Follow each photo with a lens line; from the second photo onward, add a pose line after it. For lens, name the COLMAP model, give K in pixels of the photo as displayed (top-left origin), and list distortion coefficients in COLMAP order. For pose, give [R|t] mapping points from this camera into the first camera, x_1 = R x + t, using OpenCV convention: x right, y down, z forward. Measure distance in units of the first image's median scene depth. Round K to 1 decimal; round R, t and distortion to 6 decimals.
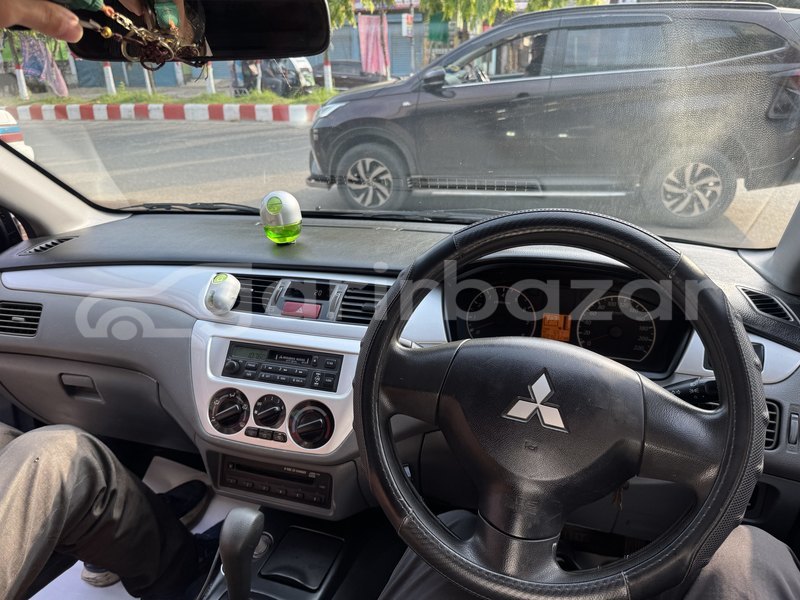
lens RADIAL K [[576.9, 0, 406.2], [0, 576.9, 297.0], [0, 0, 1]] dist [0.076028, -0.115492]
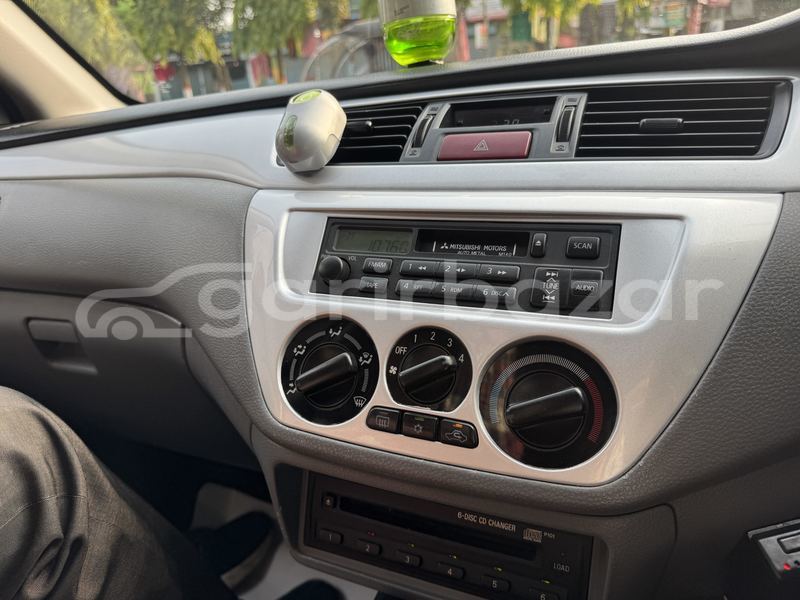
lens RADIAL K [[574.0, 0, 401.8], [0, 574.0, 301.3], [0, 0, 1]] dist [0.090391, -0.139033]
pose [[0.992035, -0.004557, -0.125877, -0.198433], [0.000481, 0.999475, -0.032394, 0.160077], [0.125958, 0.032075, 0.991517, 0.592134]]
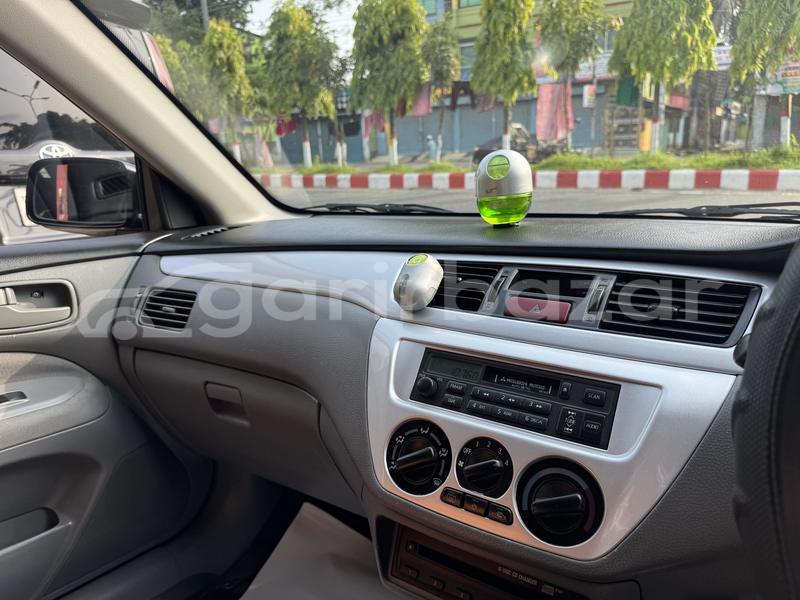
lens RADIAL K [[574.0, 0, 401.8], [0, 574.0, 301.3], [0, 0, 1]] dist [0.090391, -0.139033]
pose [[0.958517, 0.057958, -0.279081, -0.156292], [-0.089204, 0.990921, -0.100586, 0.094313], [0.270718, 0.121309, 0.954985, 0.379107]]
